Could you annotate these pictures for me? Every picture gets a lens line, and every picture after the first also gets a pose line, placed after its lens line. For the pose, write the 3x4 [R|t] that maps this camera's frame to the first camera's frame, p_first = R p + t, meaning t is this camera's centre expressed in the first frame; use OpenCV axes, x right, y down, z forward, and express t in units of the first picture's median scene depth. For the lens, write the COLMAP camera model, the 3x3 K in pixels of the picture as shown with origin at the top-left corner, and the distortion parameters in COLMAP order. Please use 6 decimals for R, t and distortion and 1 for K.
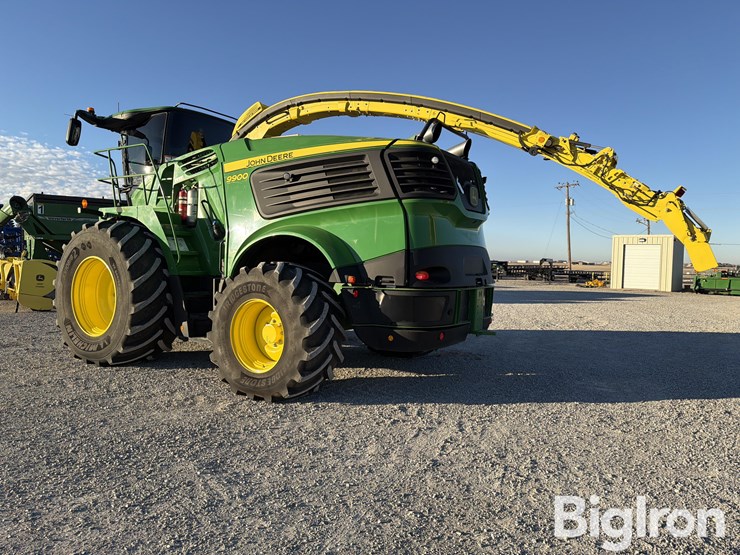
lens RADIAL K [[518.1, 0, 371.8], [0, 518.1, 279.4], [0, 0, 1]] dist [0.068568, -0.021709]
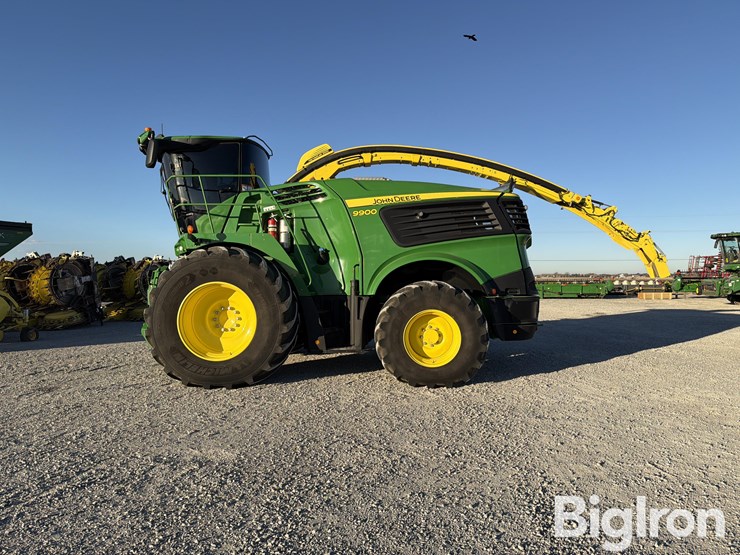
lens RADIAL K [[518.1, 0, 370.3], [0, 518.1, 280.9], [0, 0, 1]] dist [0.068568, -0.021709]
pose [[0.861350, -0.031100, 0.507059, -0.872735], [0.046161, 0.998787, -0.017155, -0.016541], [-0.505911, 0.038183, 0.861740, -0.031917]]
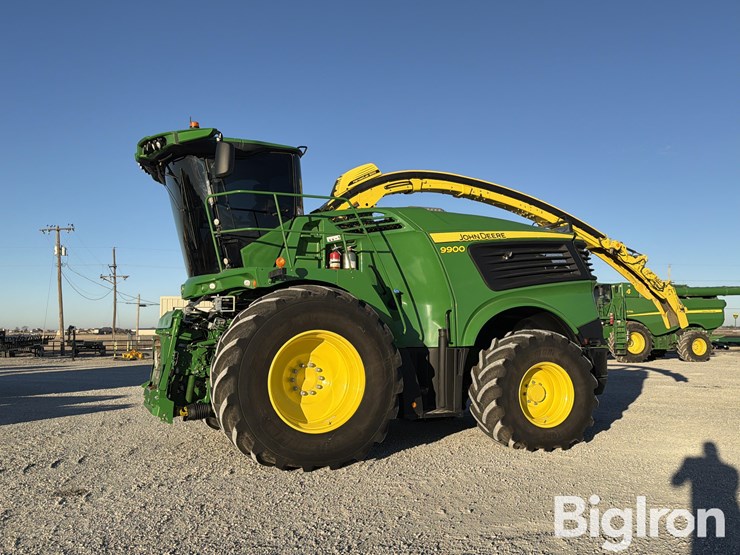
lens RADIAL K [[696.6, 0, 369.7], [0, 696.6, 275.8], [0, 0, 1]] dist [0.063198, 0.000000]
pose [[0.585966, 0.036714, 0.809503, -1.490128], [0.050749, 0.995349, -0.081878, -0.039486], [-0.808745, 0.089059, 0.581378, 0.343026]]
